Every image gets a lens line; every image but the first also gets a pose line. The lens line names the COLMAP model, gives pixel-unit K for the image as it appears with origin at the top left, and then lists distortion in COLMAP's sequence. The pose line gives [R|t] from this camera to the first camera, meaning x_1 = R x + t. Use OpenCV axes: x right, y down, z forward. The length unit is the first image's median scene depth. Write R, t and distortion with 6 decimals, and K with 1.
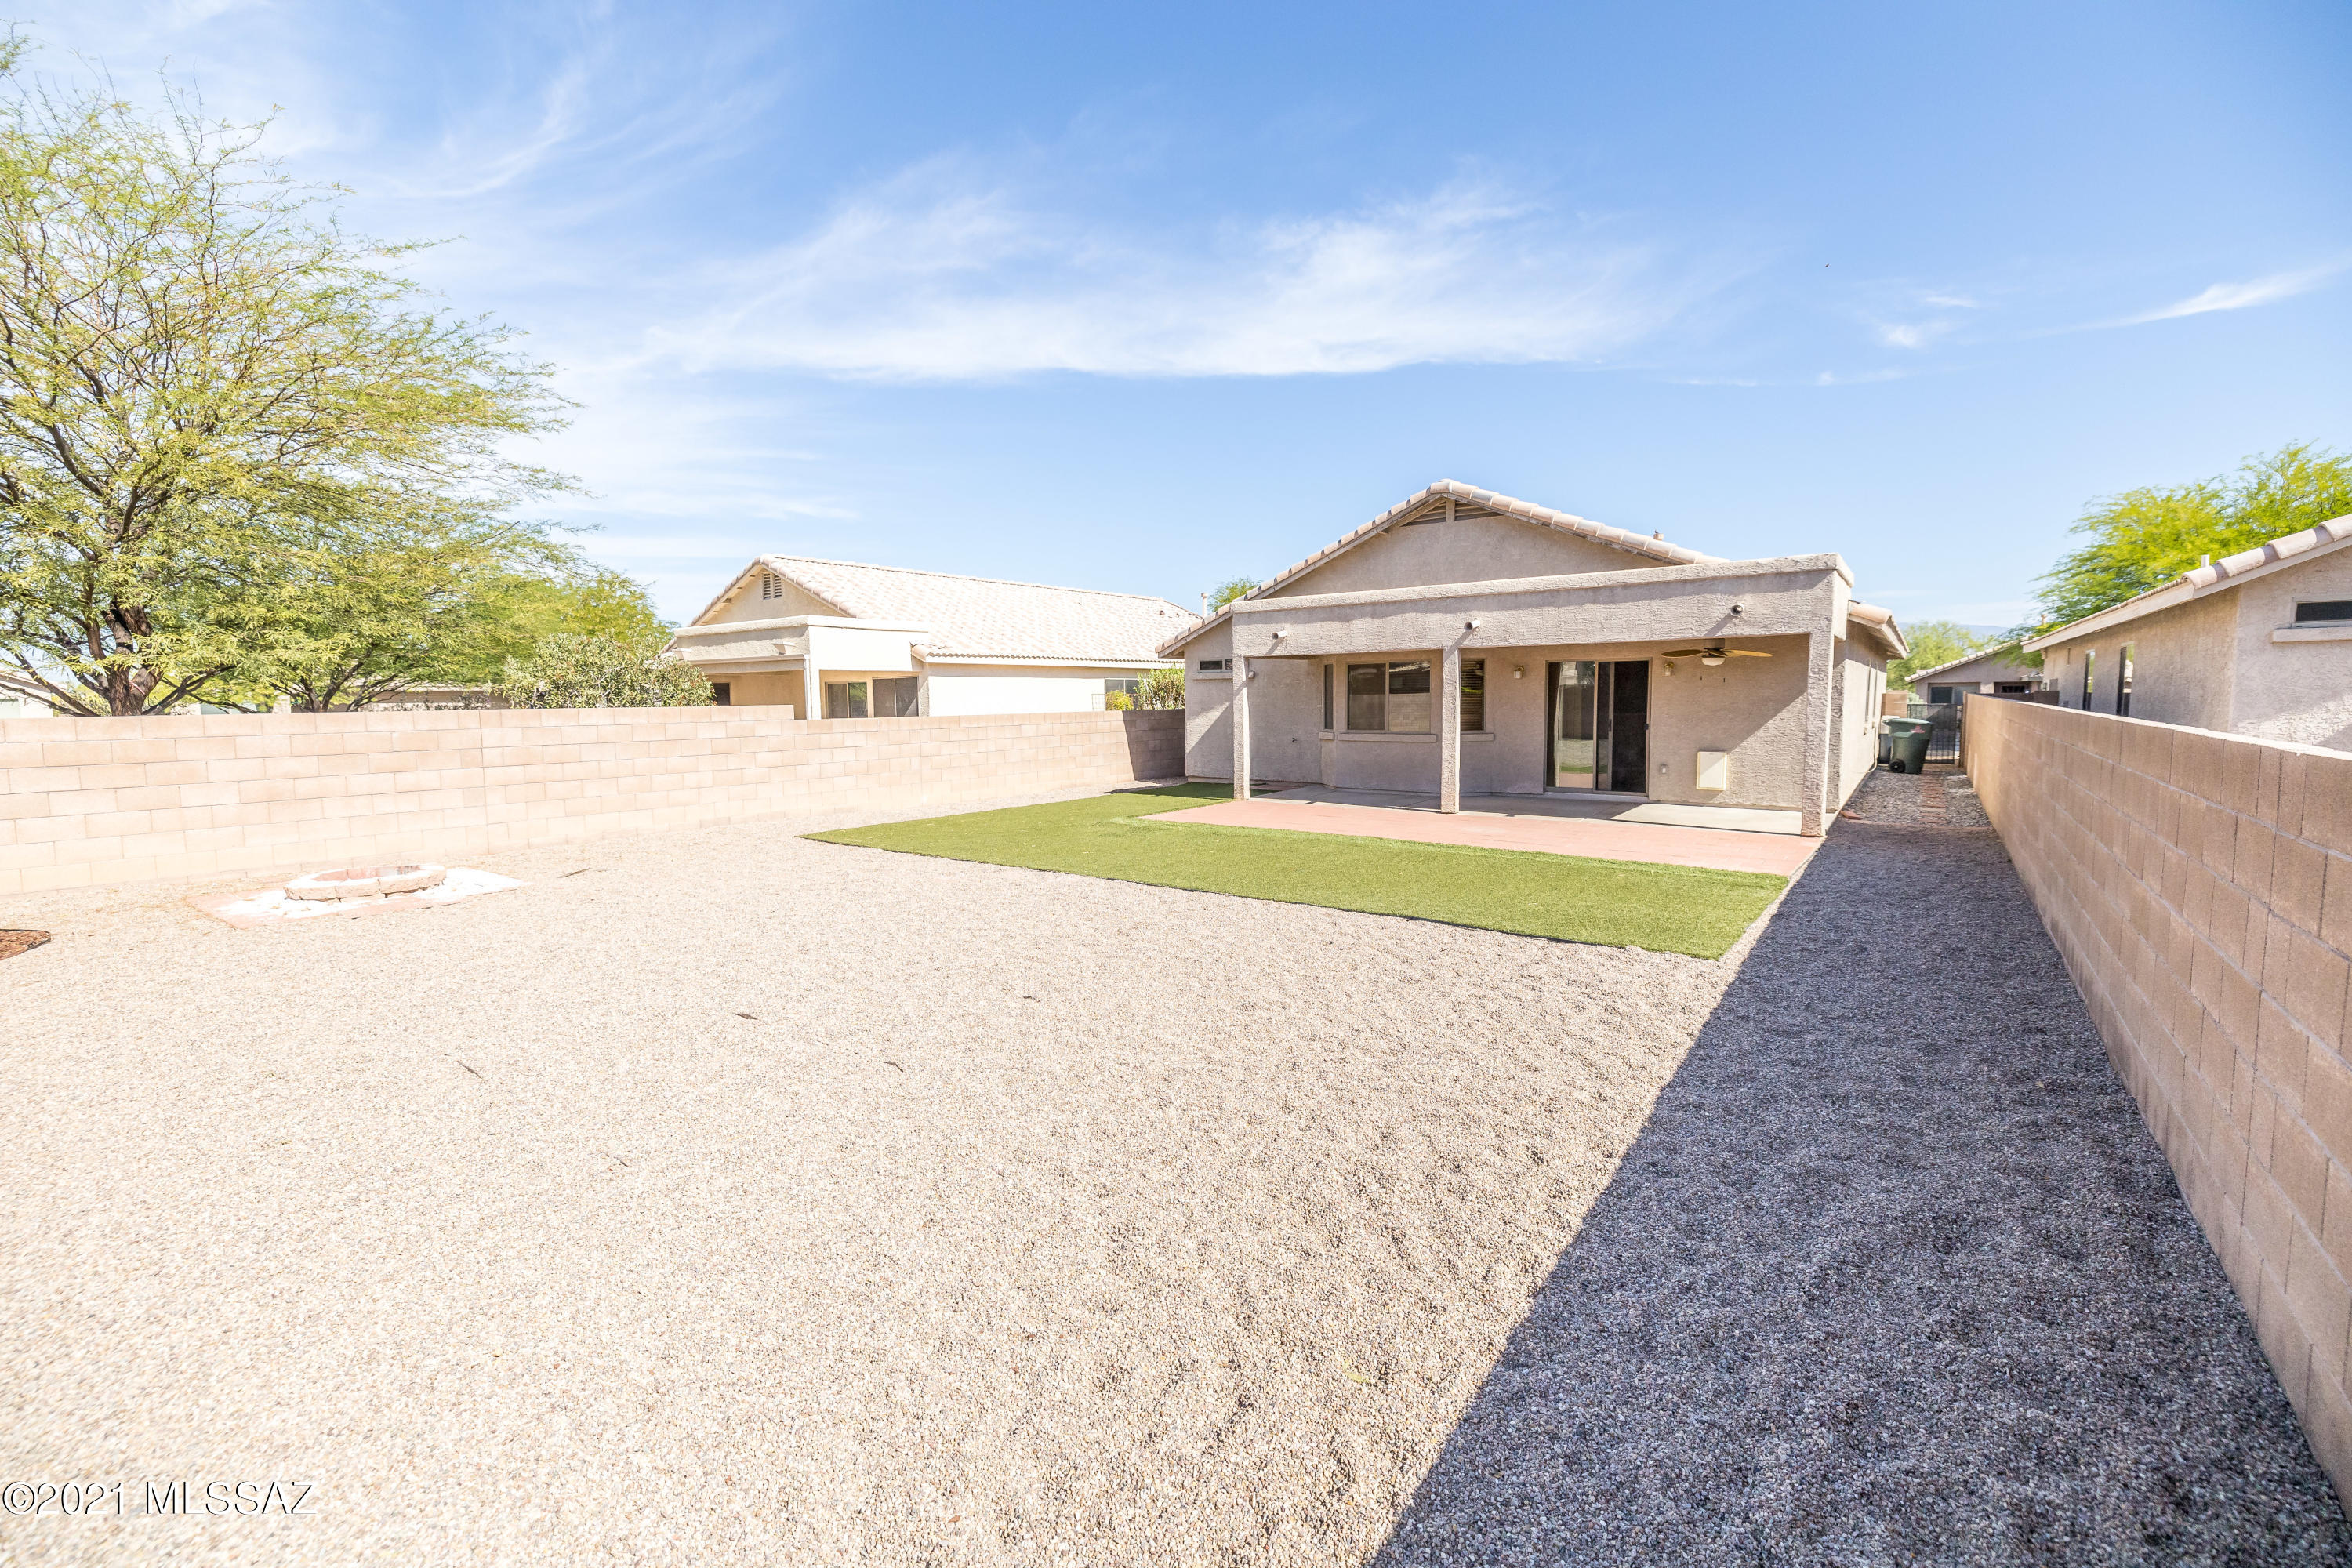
lens RADIAL K [[990.7, 0, 1170.1], [0, 990.7, 777.0], [0, 0, 1]] dist [-0.000466, -0.000085]
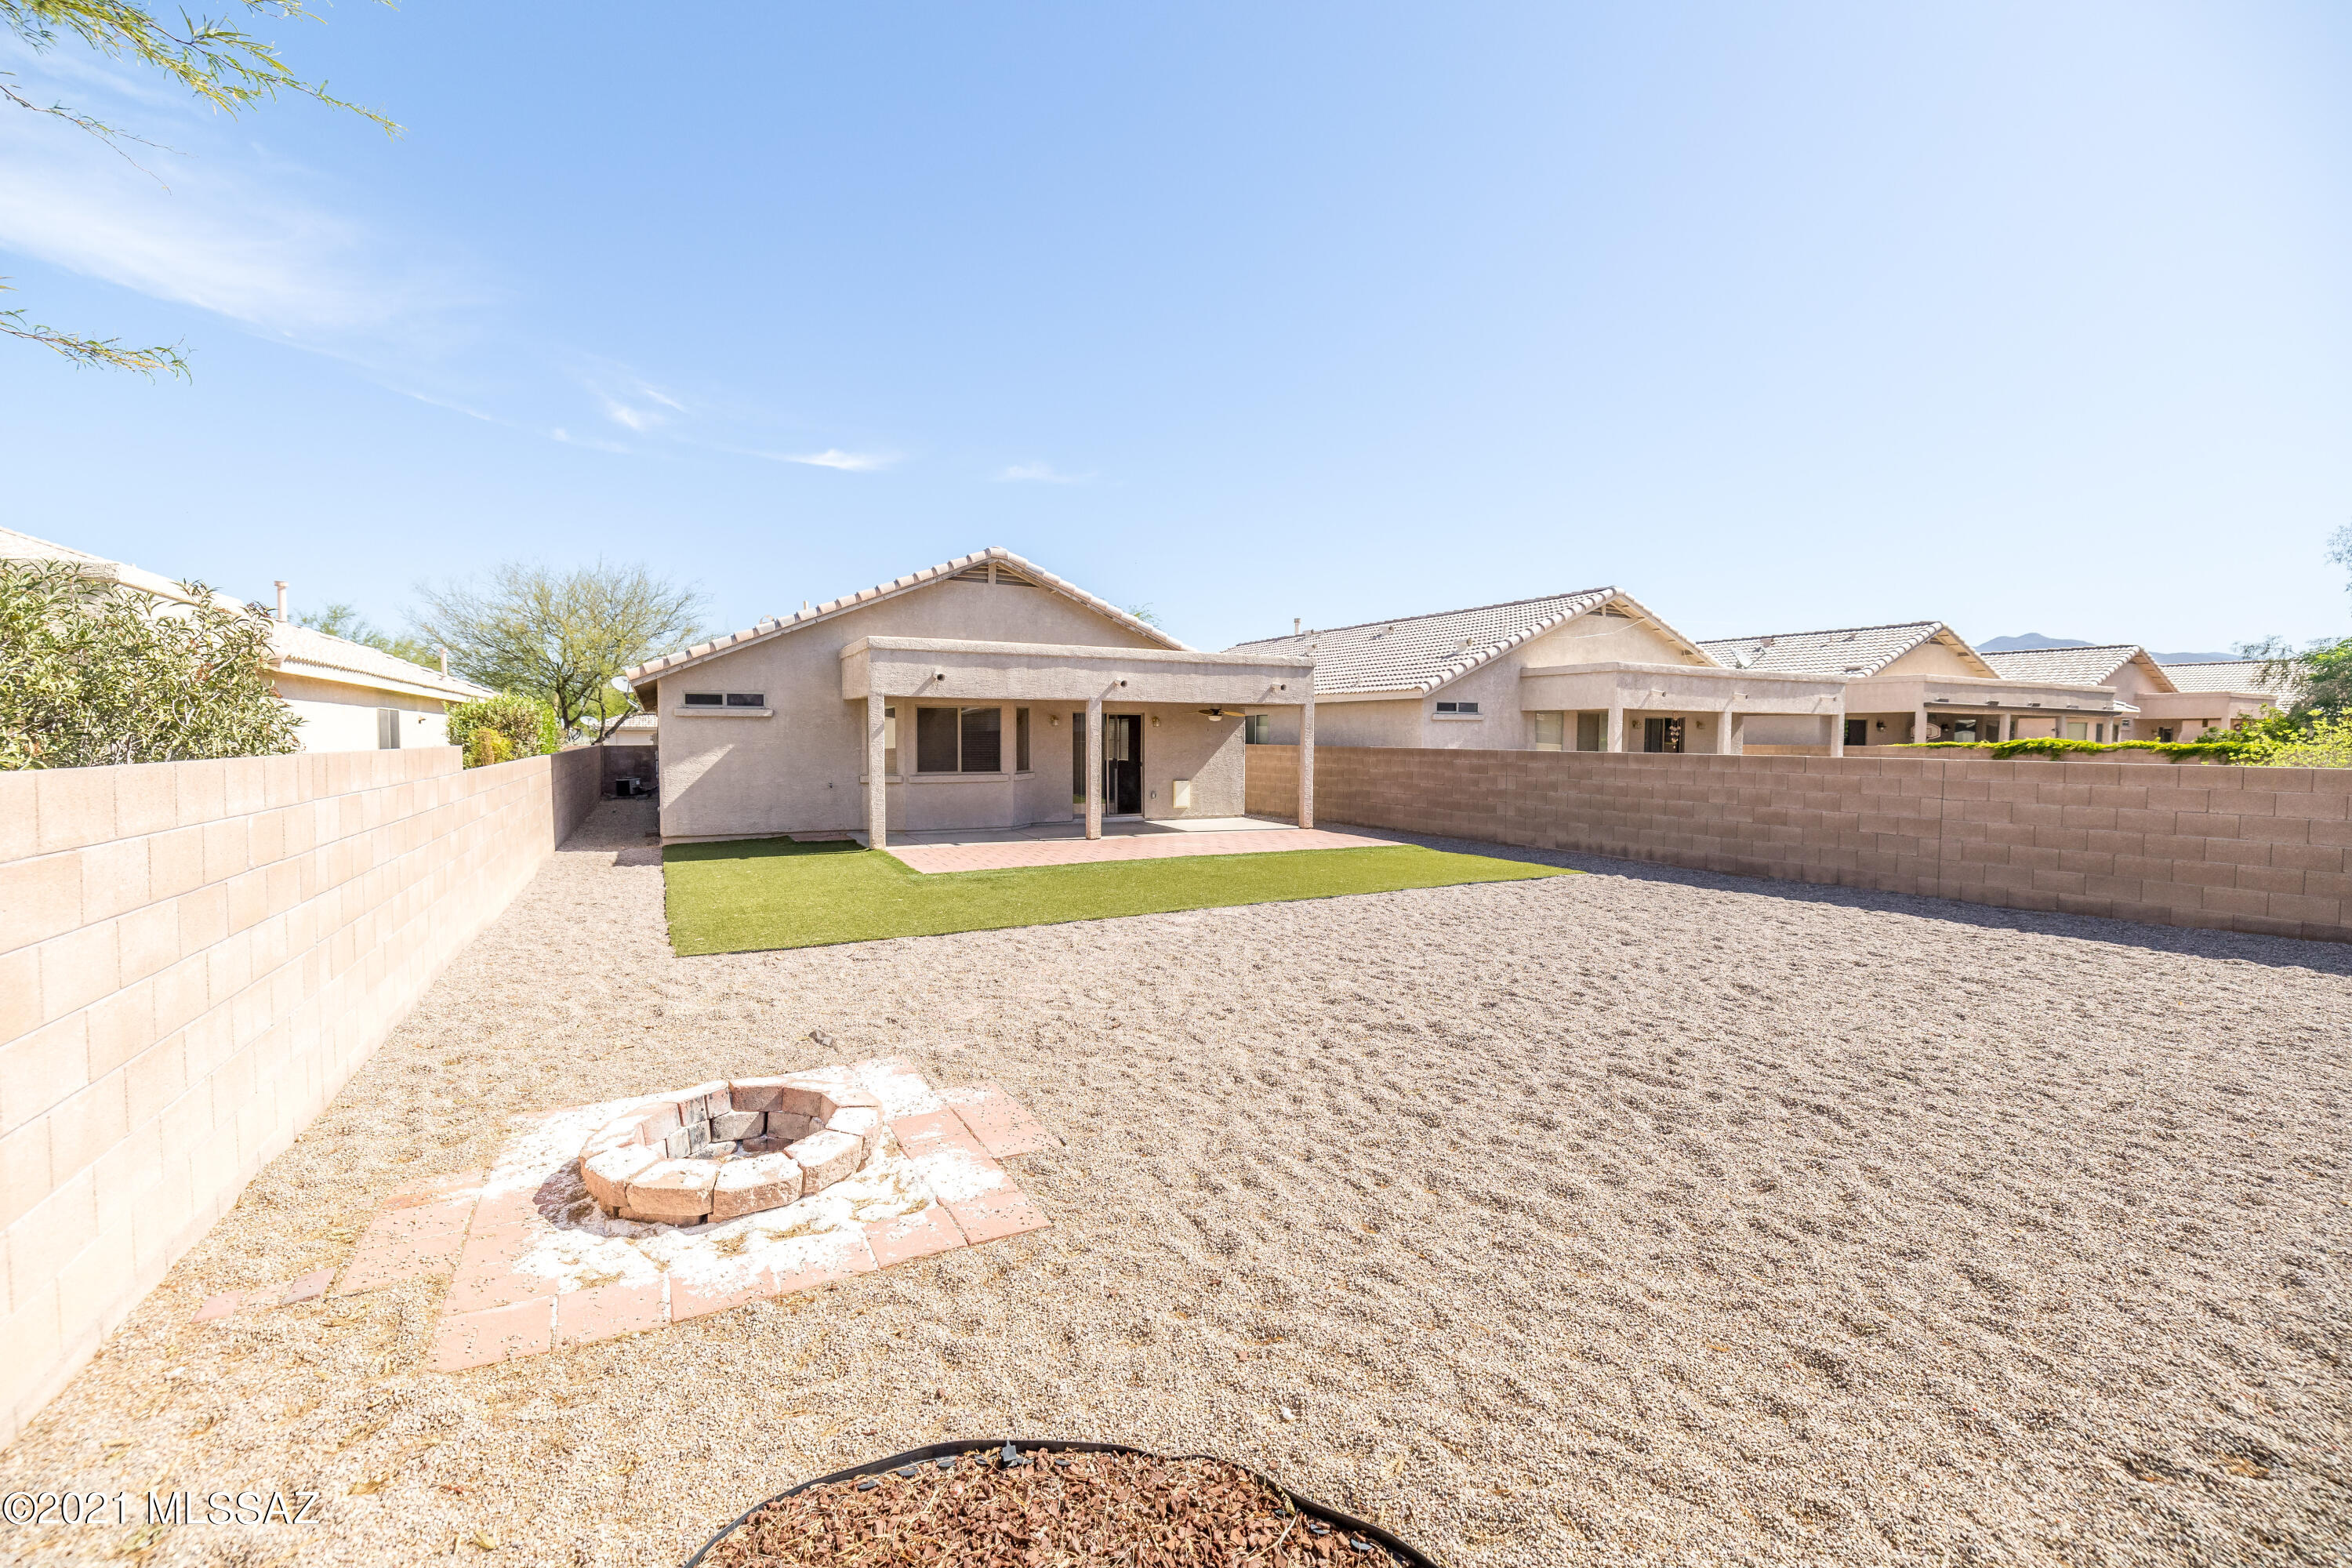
lens RADIAL K [[976.6, 0, 1176.0], [0, 976.6, 784.0], [0, 0, 1]] dist [-0.001201, -0.000320]
pose [[0.419527, -0.032064, 0.907176, -0.655536], [0.064418, 0.997908, 0.005480, -0.026427], [-0.905454, 0.056140, 0.420715, 0.375390]]
